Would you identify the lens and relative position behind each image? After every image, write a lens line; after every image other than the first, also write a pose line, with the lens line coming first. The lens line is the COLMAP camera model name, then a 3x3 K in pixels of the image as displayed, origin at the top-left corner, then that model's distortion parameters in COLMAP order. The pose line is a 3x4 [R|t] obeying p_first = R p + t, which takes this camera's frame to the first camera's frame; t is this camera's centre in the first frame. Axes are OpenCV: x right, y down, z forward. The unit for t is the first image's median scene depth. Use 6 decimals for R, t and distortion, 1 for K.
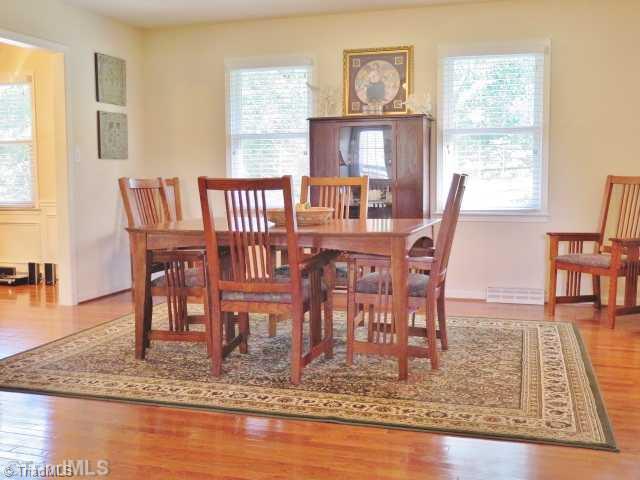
lens RADIAL K [[682.5, 0, 320.0], [0, 682.5, 240.0], [0, 0, 1]] dist [-0.005161, -0.002880]
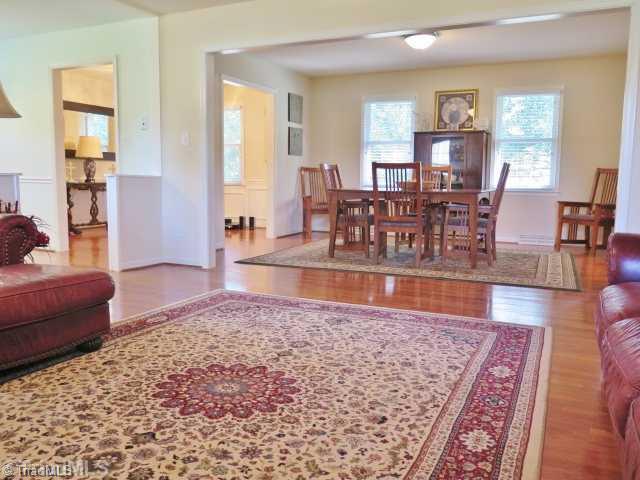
lens RADIAL K [[535.0, 0, 320.0], [0, 535.0, 240.0], [0, 0, 1]] dist [-0.002537, -0.000144]
pose [[0.993000, 0.029736, -0.114312, -0.087920], [-0.026979, 0.999309, 0.025586, 0.061138], [0.114994, -0.022323, 0.993115, -0.350712]]
